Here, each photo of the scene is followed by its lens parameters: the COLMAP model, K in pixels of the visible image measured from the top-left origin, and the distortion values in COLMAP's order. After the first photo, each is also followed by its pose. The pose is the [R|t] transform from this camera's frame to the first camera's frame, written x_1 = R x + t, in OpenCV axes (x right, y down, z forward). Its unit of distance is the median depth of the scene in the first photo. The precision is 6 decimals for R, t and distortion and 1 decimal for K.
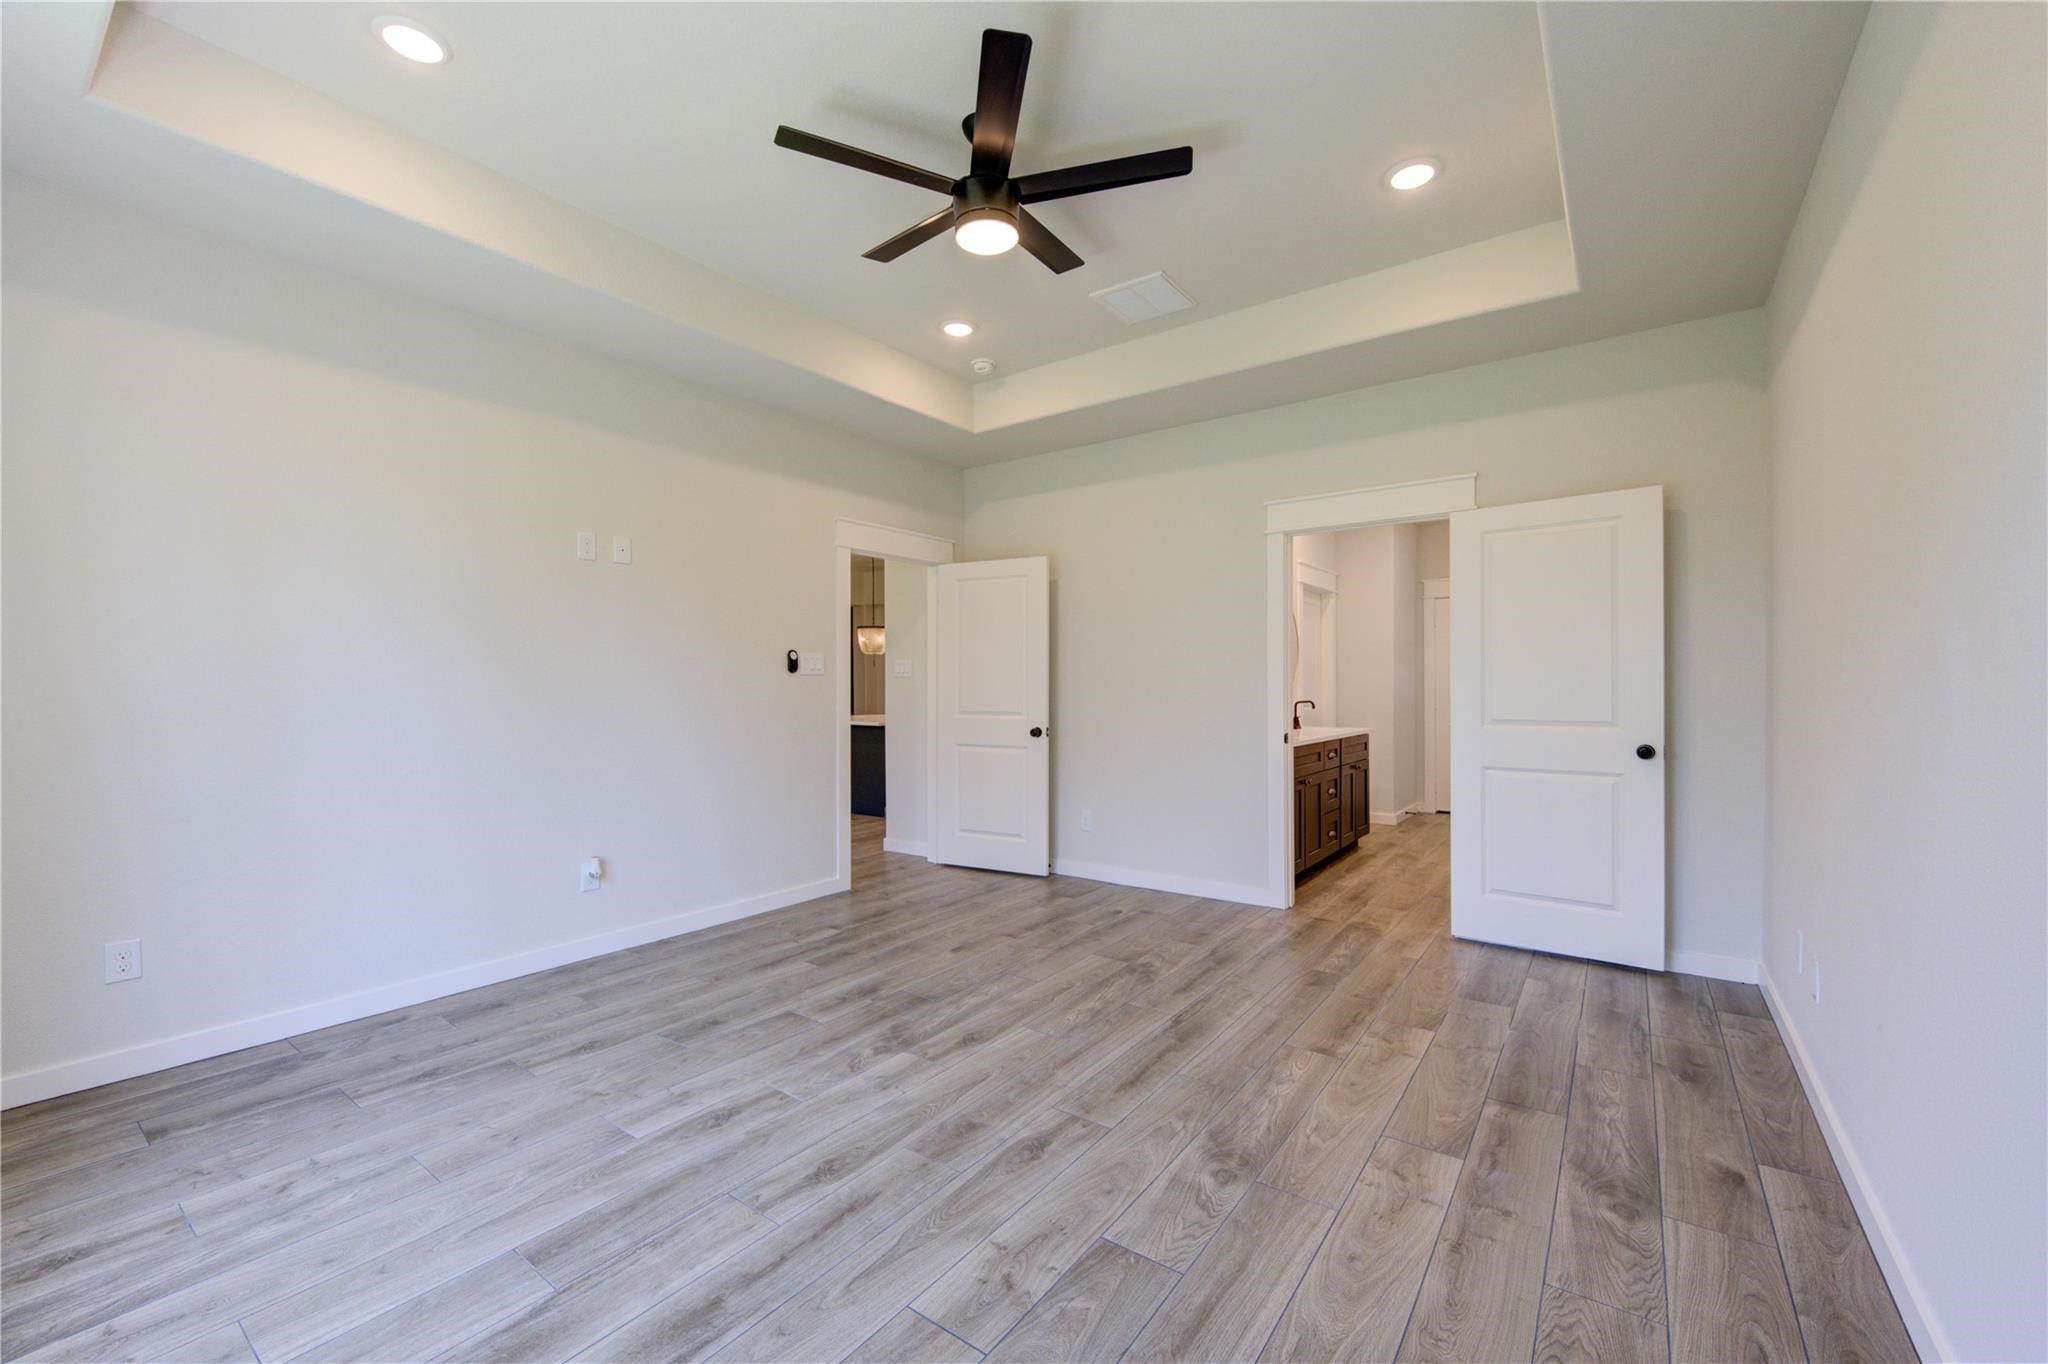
lens RADIAL K [[822.8, 0, 1024.0], [0, 822.8, 682.0], [0, 0, 1]] dist [-0.001556, -0.000471]
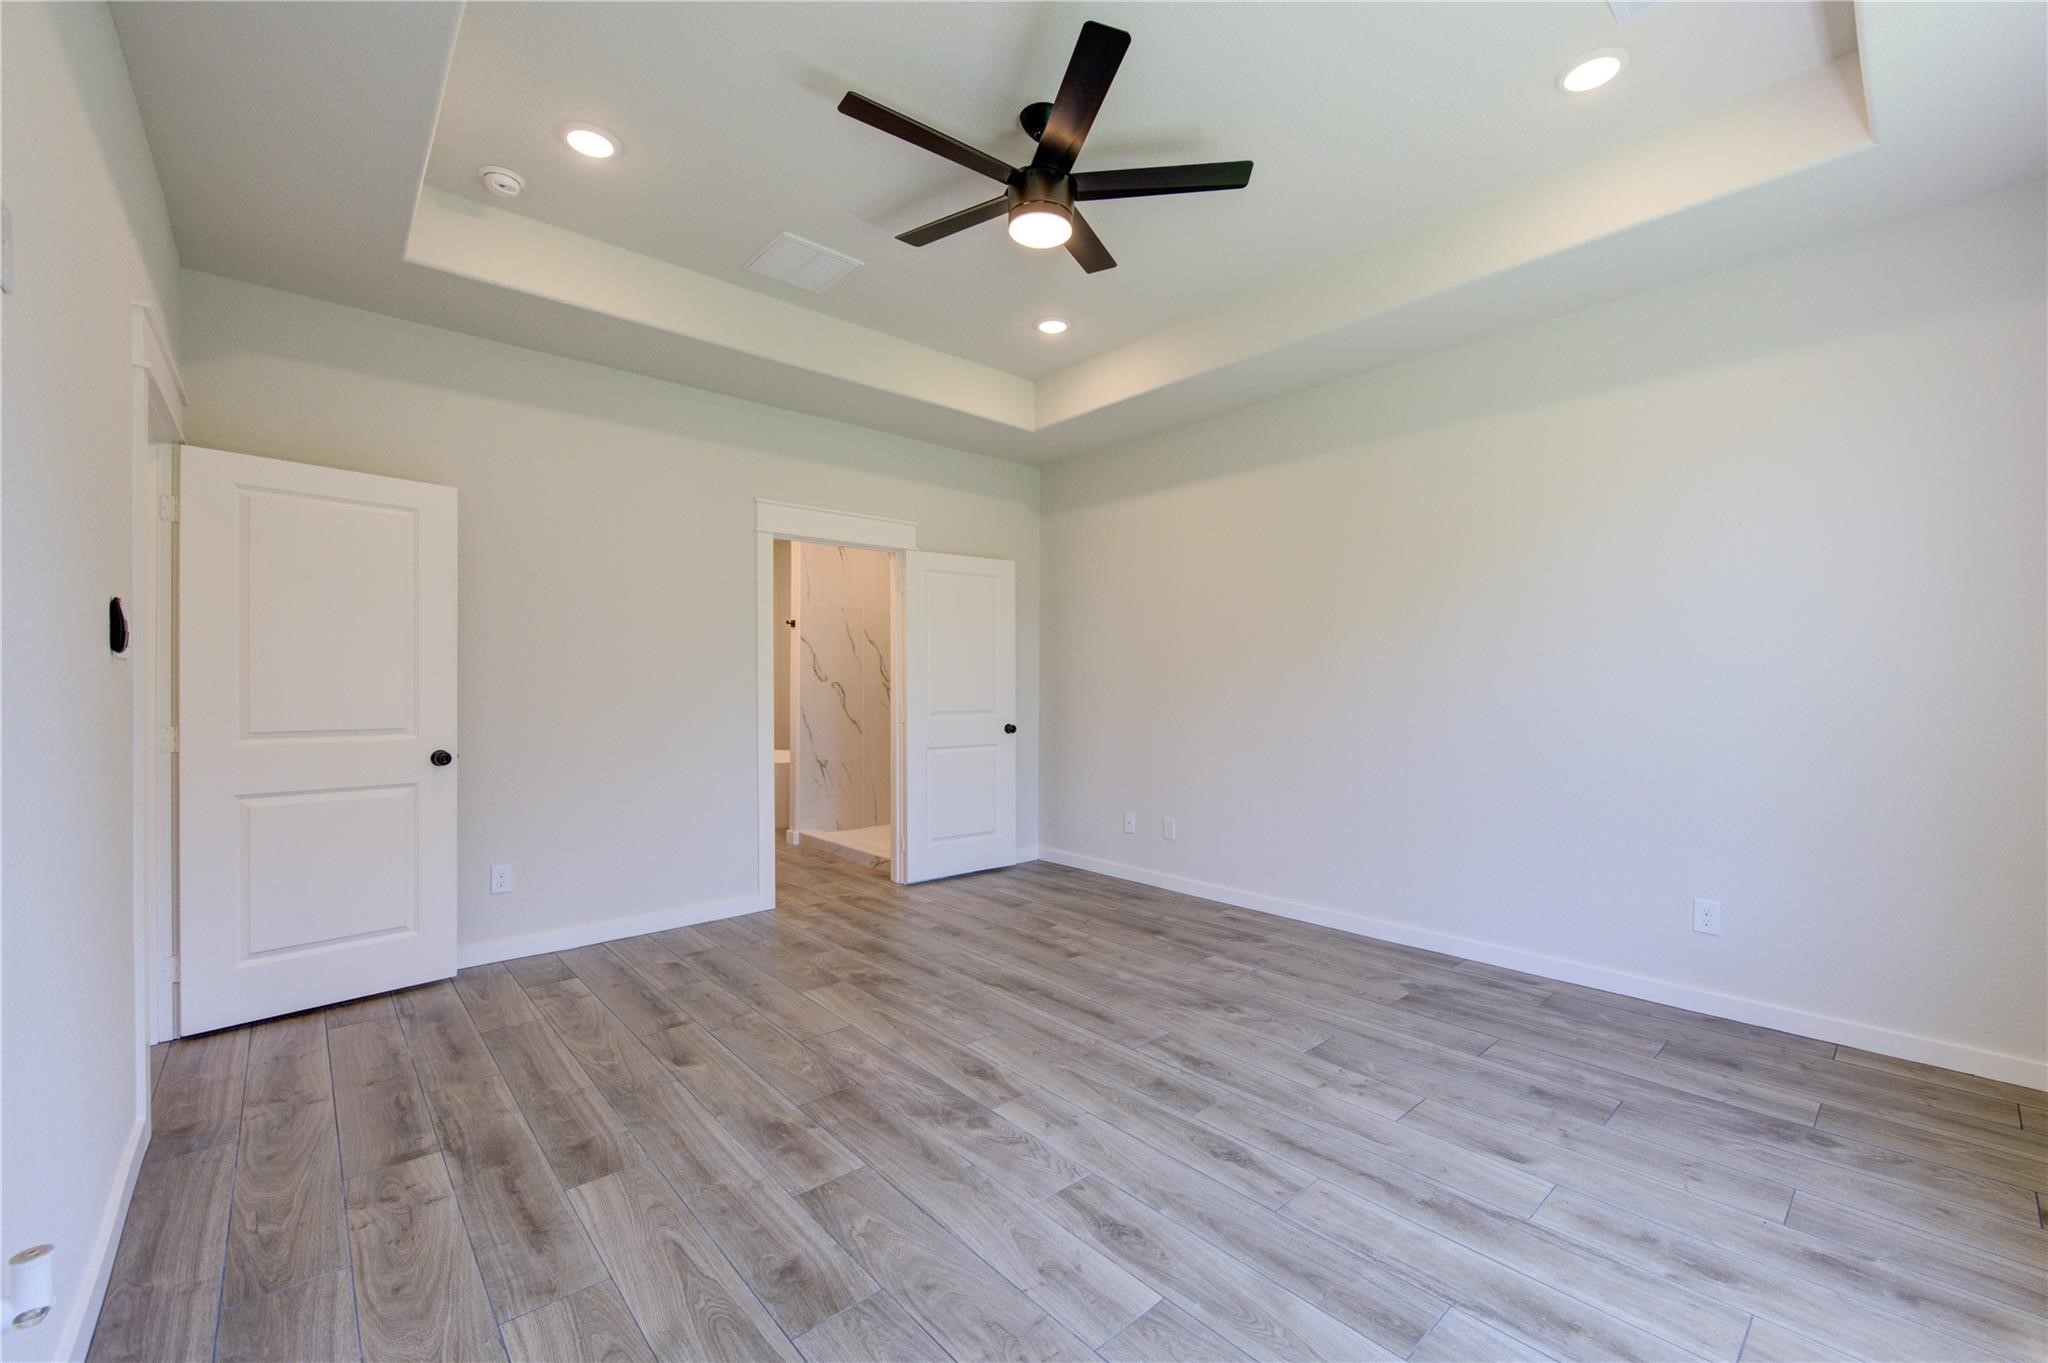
lens RADIAL K [[830.9, 0, 1035.0], [0, 830.9, 683.6], [0, 0, 1]] dist [-0.000796, -0.000261]
pose [[0.204655, 0.005263, 0.978820, -0.955276], [-0.005246, 0.999977, -0.004280, 0.006065], [-0.978820, -0.004259, 0.204678, 0.749962]]
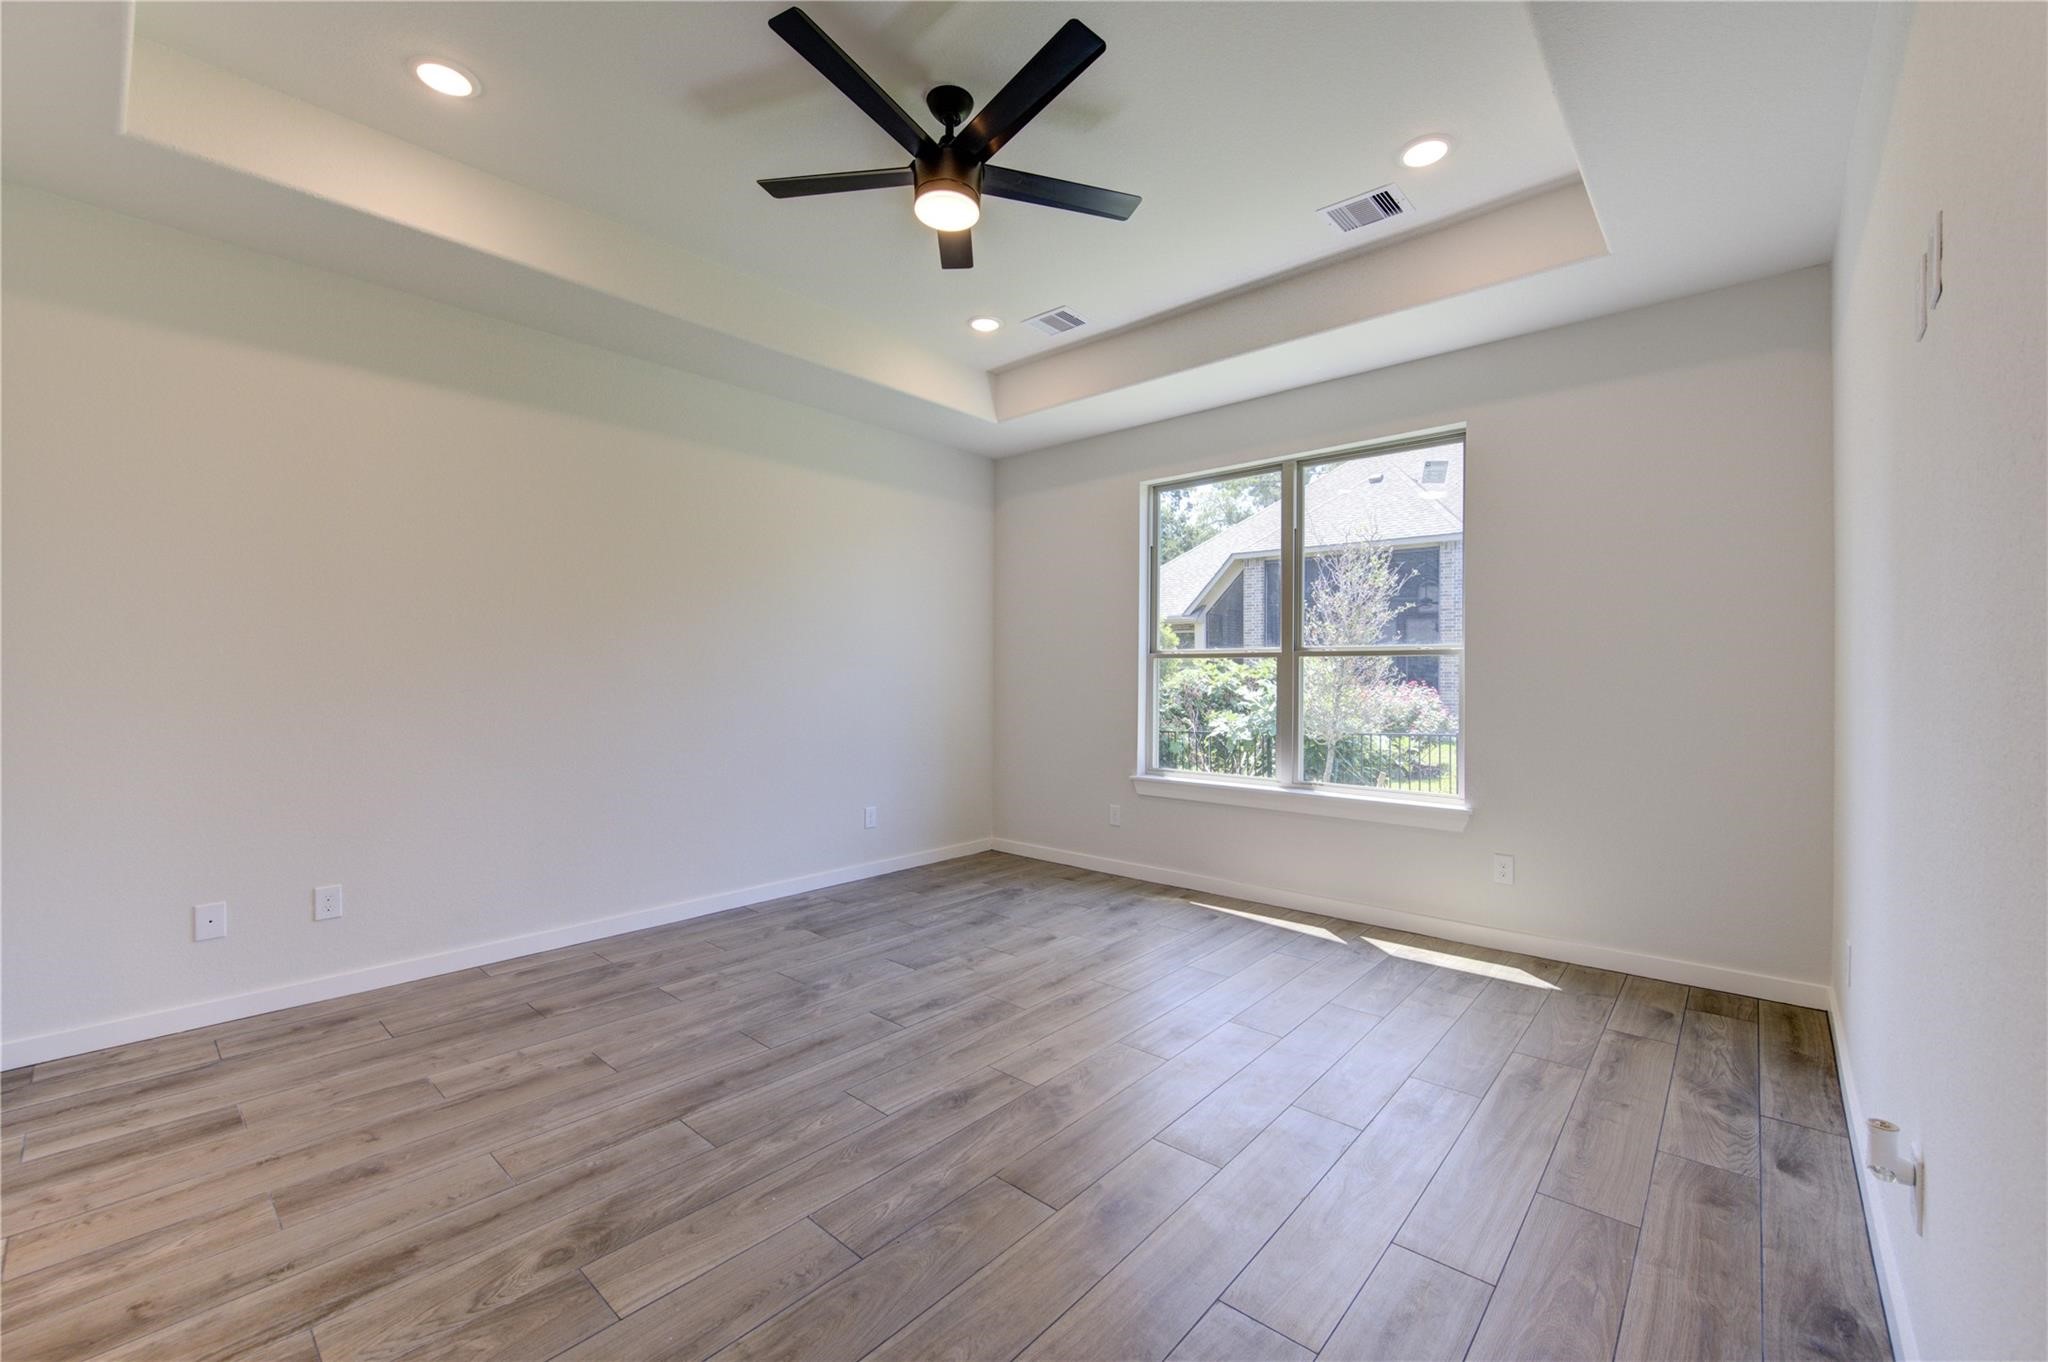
lens RADIAL K [[822.8, 0, 1024.0], [0, 822.8, 681.0], [0, 0, 1]] dist [-0.001556, -0.000471]
pose [[-0.995638, 0.001010, 0.093293, -0.208540], [0.001032, 0.999999, 0.000187, 0.010646], [-0.093293, 0.000282, -0.995639, 1.816316]]
